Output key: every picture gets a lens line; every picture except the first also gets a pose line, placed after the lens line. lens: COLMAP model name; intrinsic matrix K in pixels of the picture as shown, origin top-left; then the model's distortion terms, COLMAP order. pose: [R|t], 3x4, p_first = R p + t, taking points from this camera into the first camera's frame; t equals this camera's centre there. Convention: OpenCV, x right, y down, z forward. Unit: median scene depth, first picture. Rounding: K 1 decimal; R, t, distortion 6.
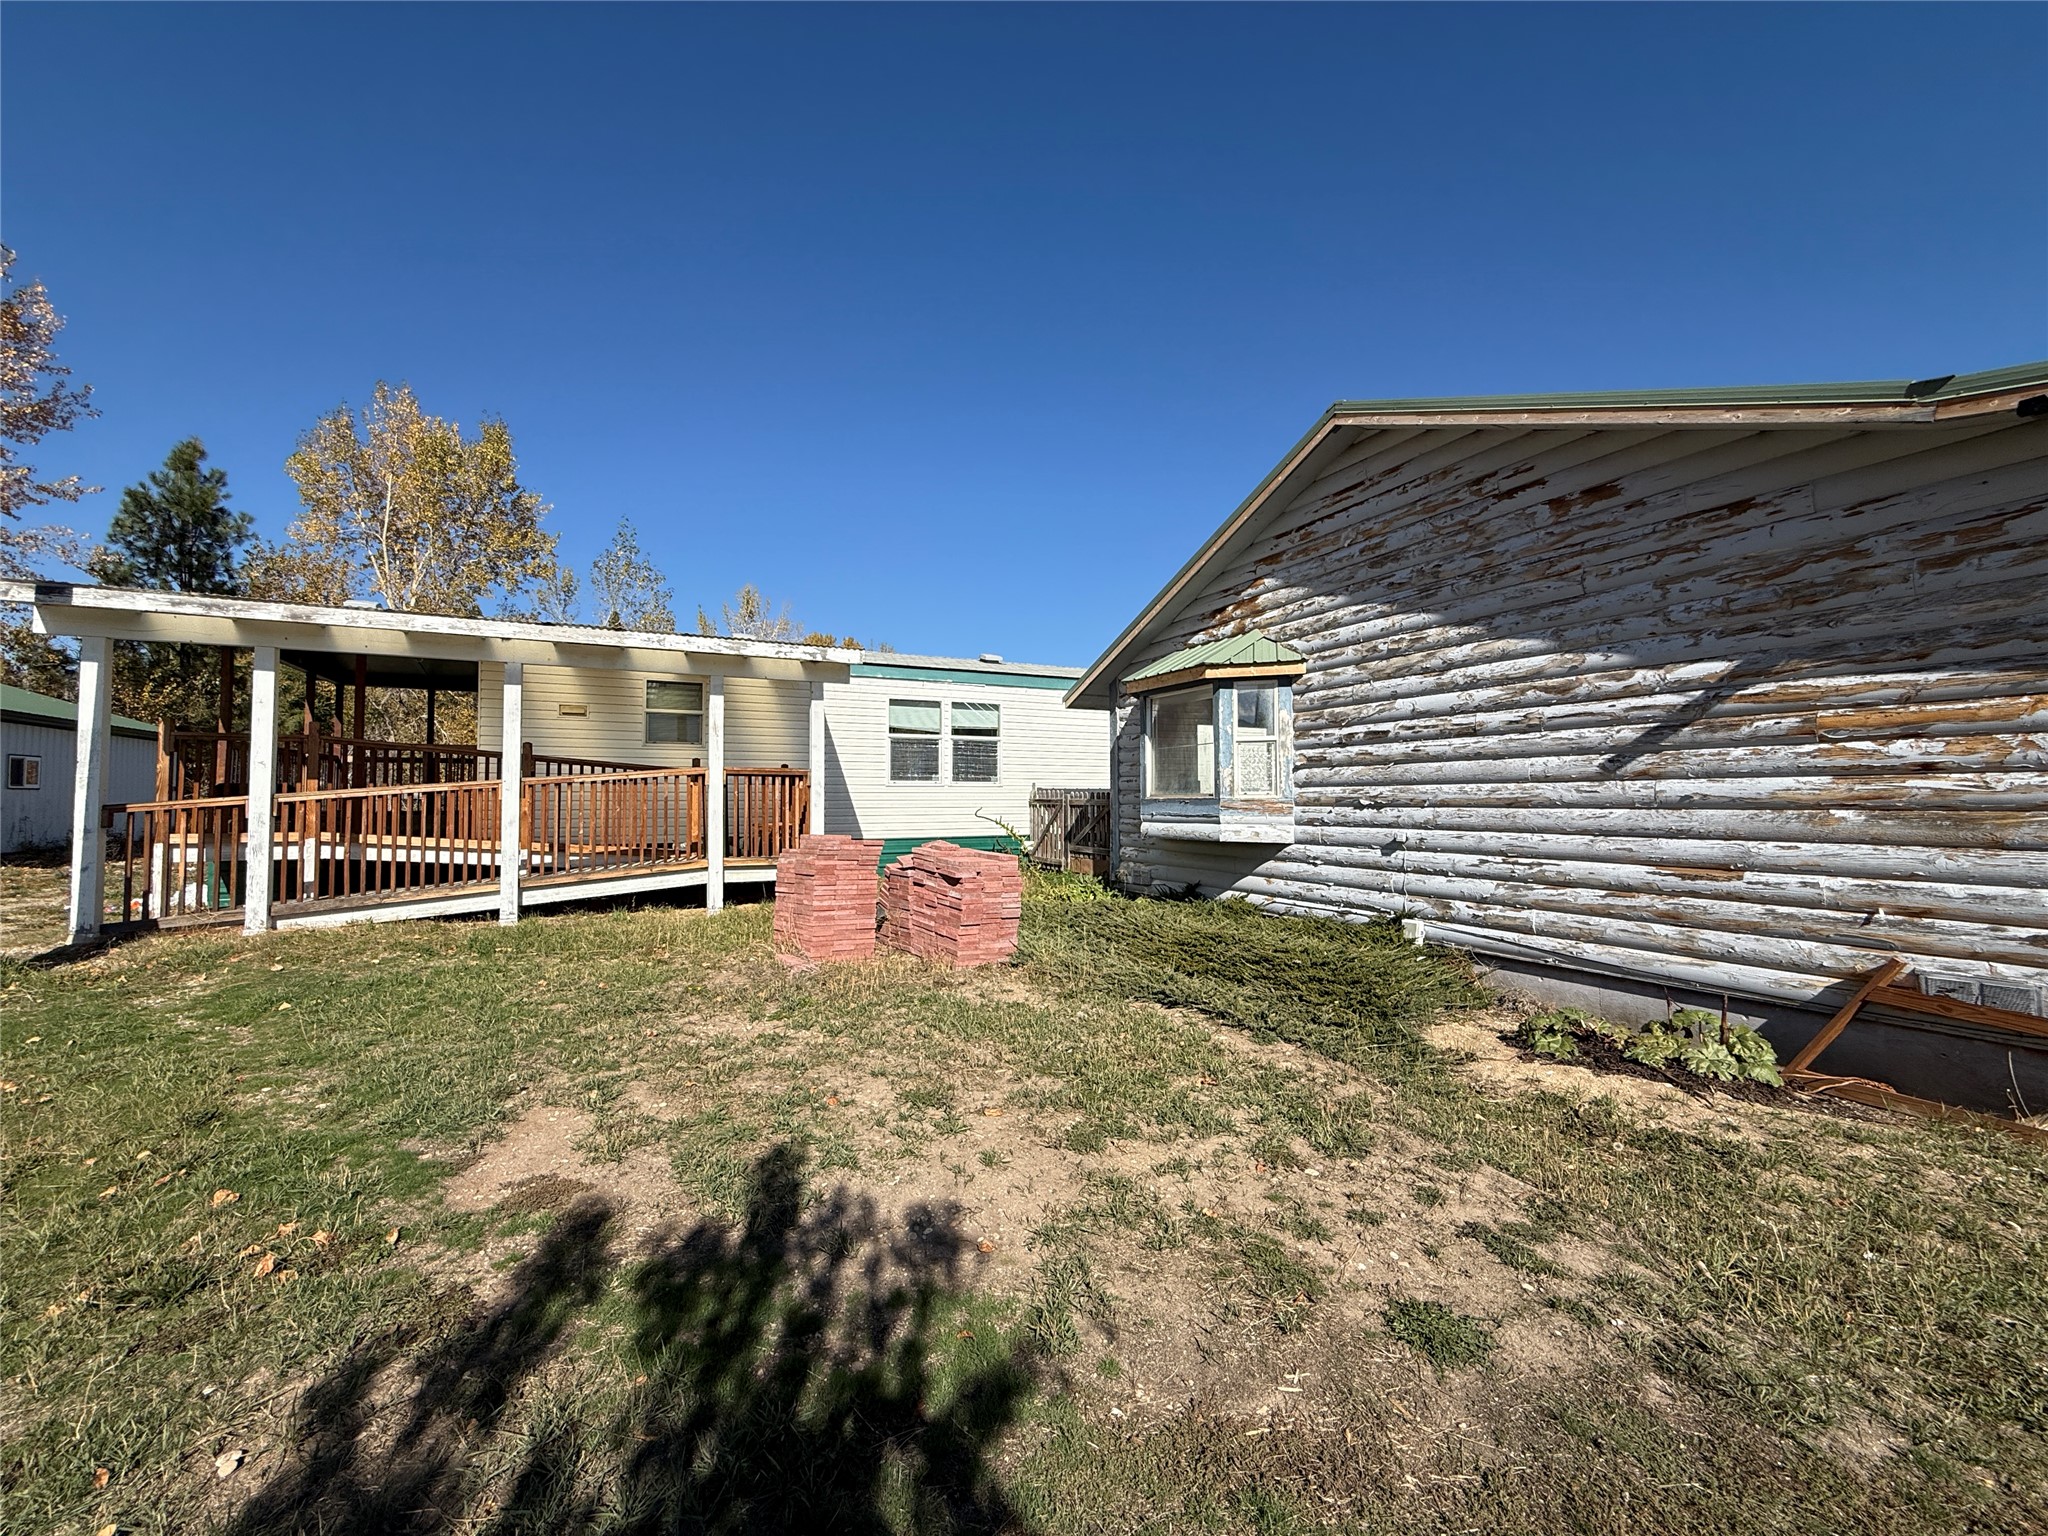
lens RADIAL K [[815.3, 0, 1019.9], [0, 815.3, 767.3], [0, 0, 1]] dist [-0.003156, 0.001196]
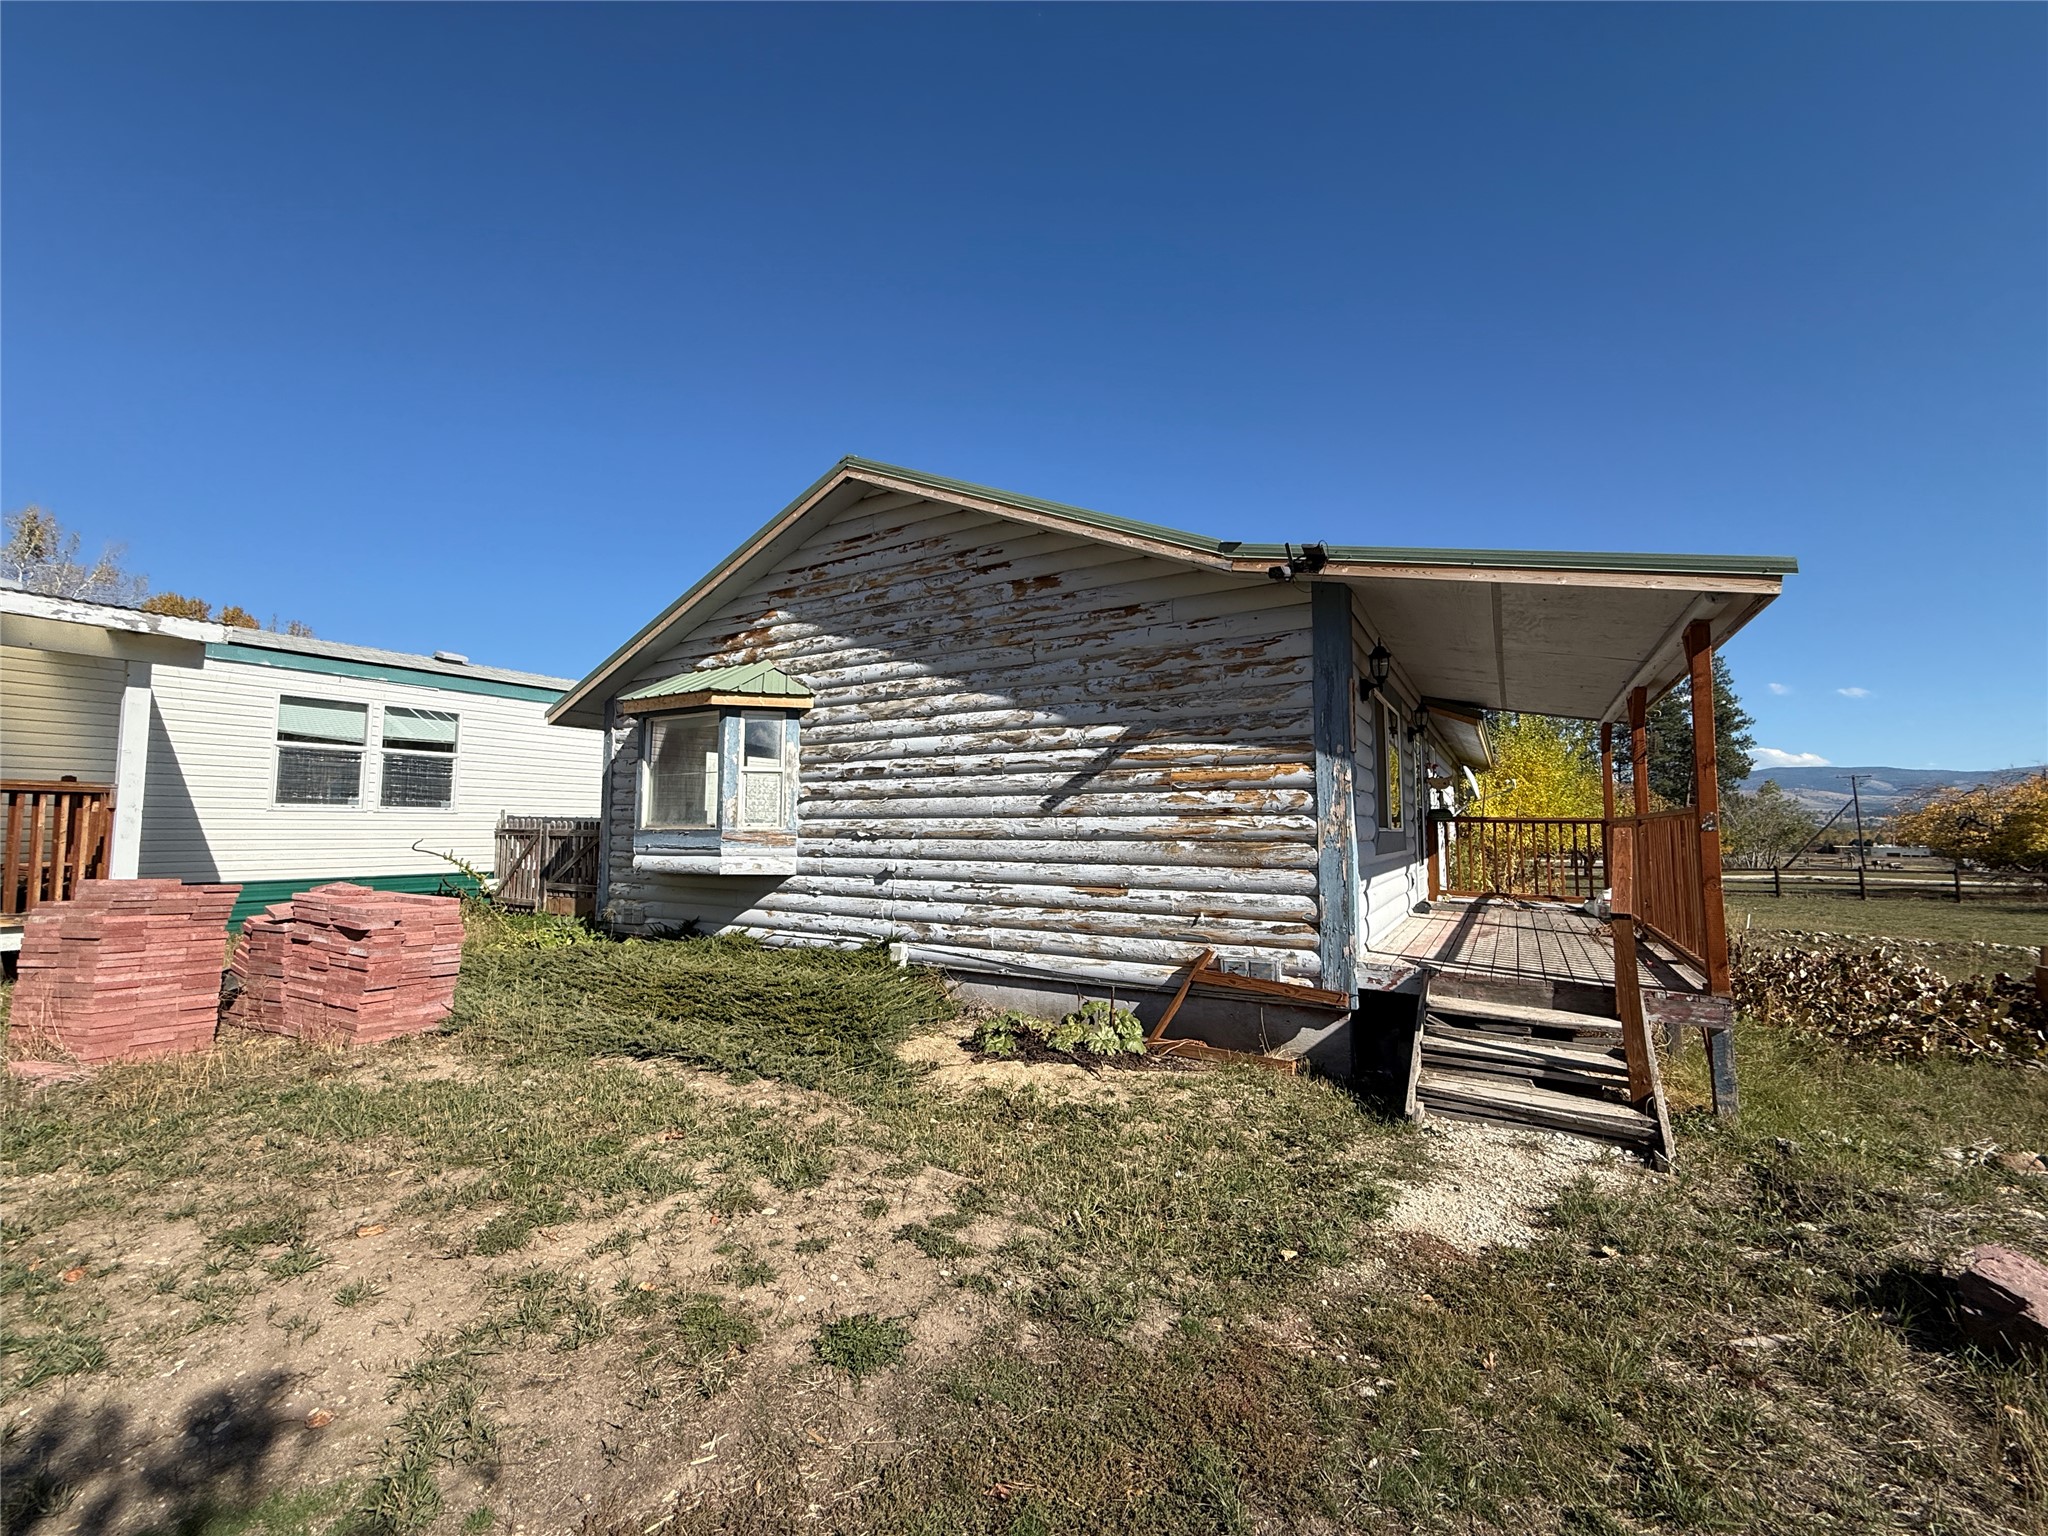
lens RADIAL K [[815.3, 0, 1020.5], [0, 815.3, 767.8], [0, 0, 1]] dist [-0.003156, 0.001196]
pose [[0.842583, 0.045776, 0.536618, 0.035138], [-0.026160, 0.998684, -0.044118, -0.002614], [-0.537931, 0.023135, 0.842671, -0.004935]]
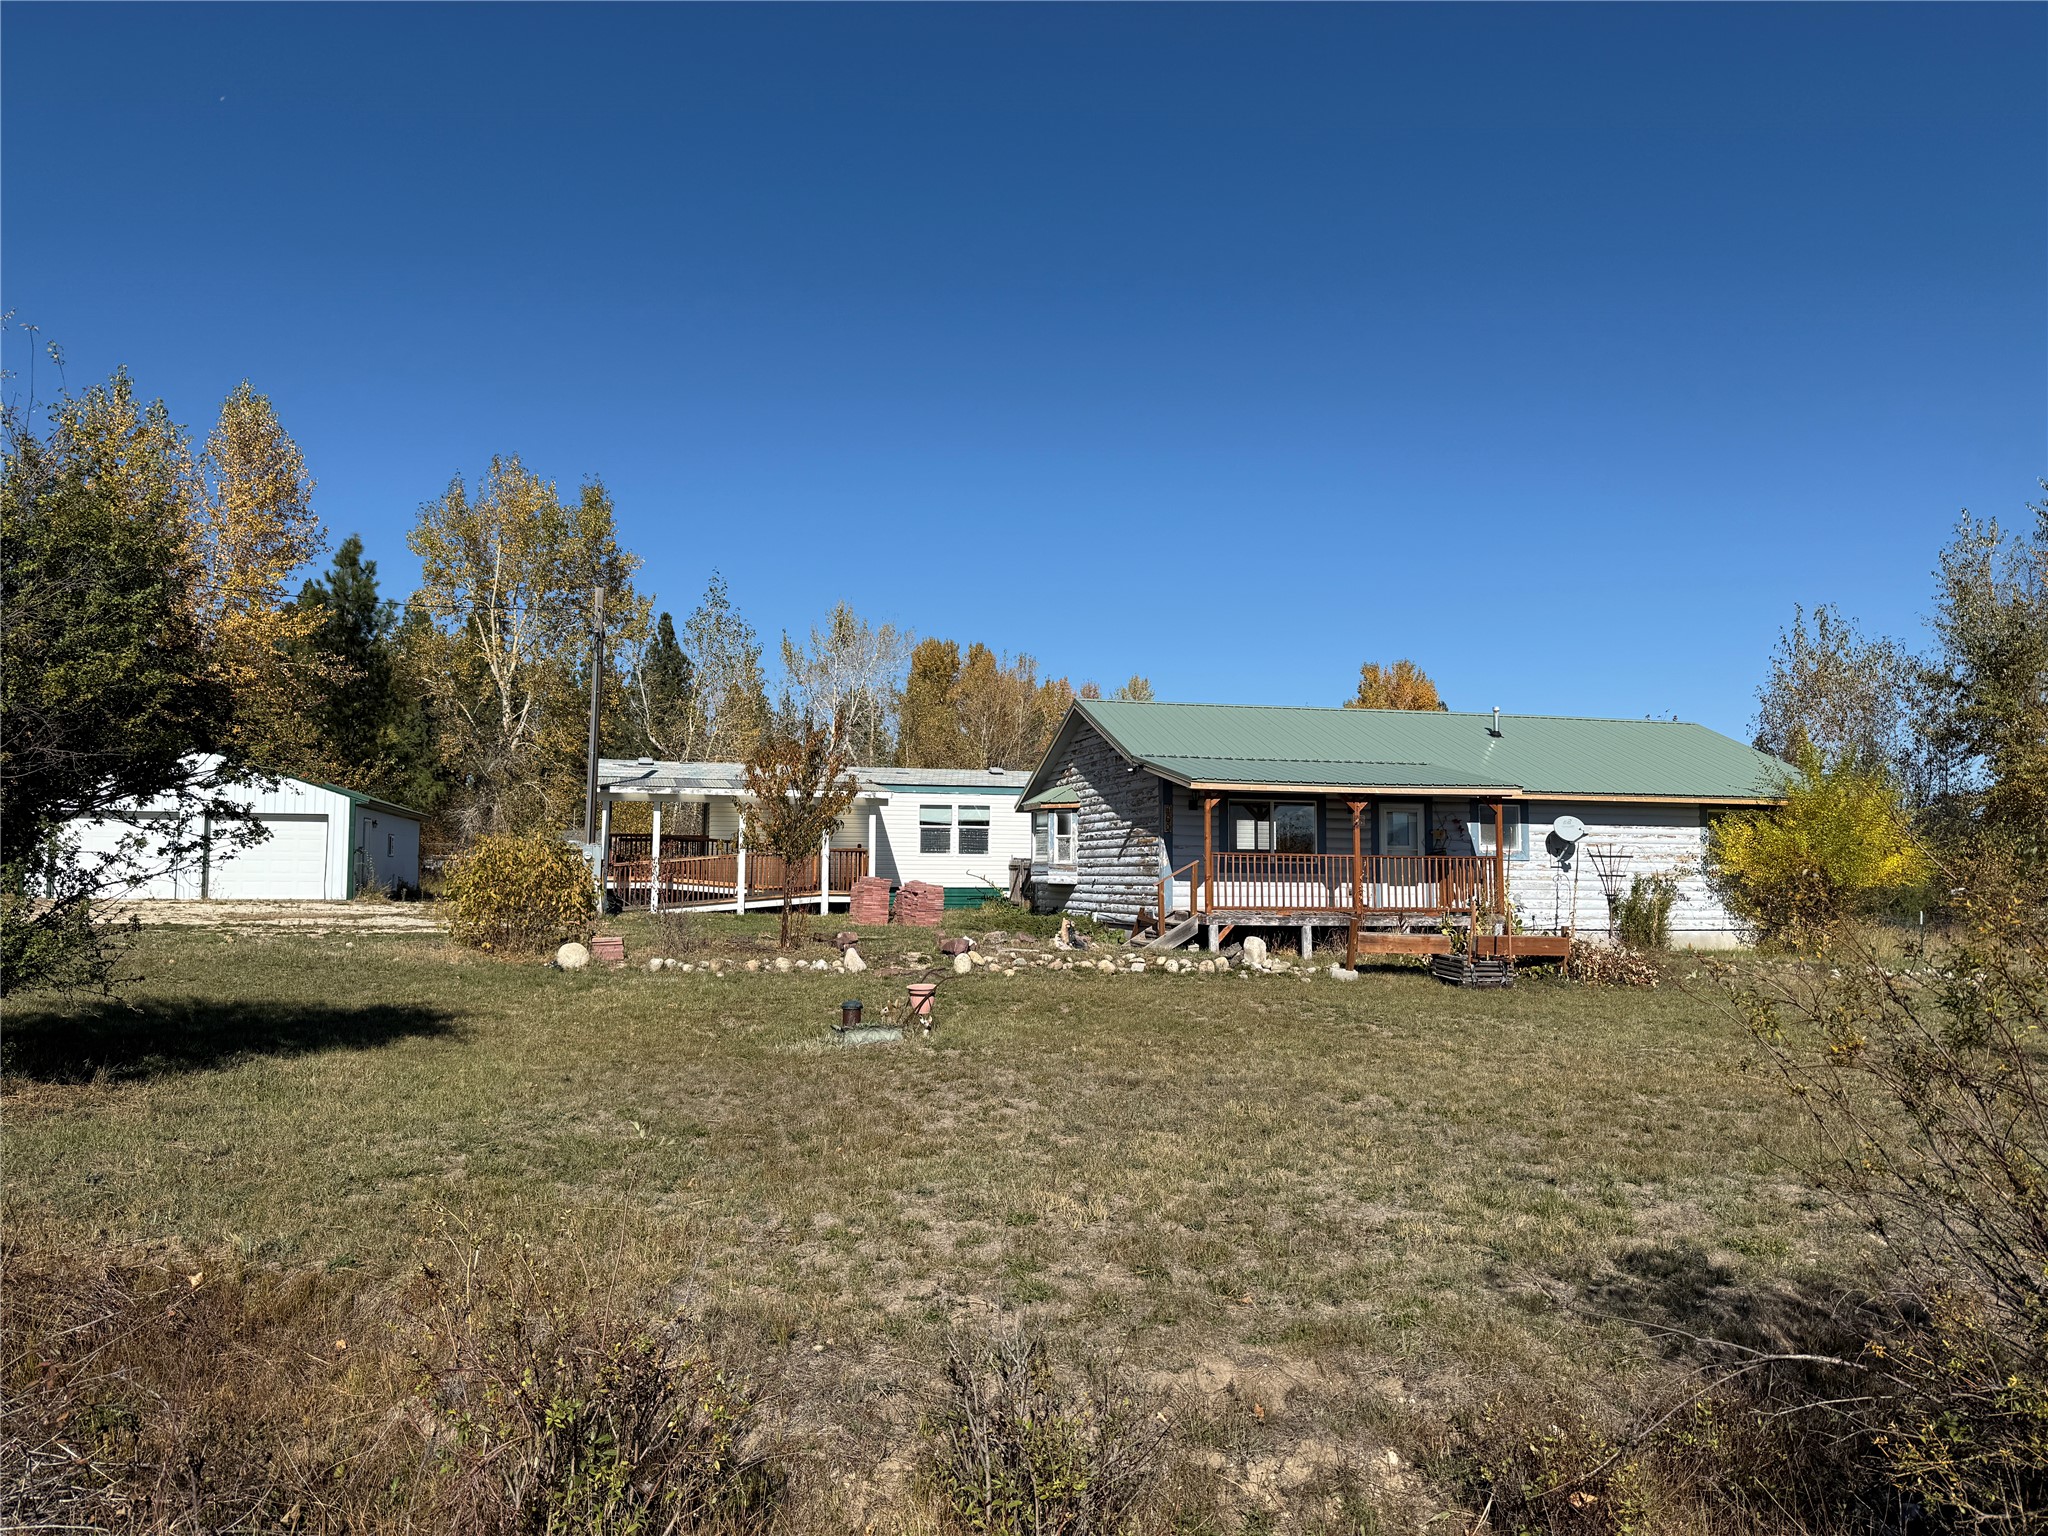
lens RADIAL K [[1430.5, 0, 1026.5], [0, 1430.5, 765.4], [0, 0, 1]] dist [0.041336, 0.000670]
pose [[0.981915, -0.007674, -0.189166, 1.404335], [0.000864, 0.999349, -0.036055, -0.132568], [0.189319, 0.035239, 0.981283, -4.249220]]
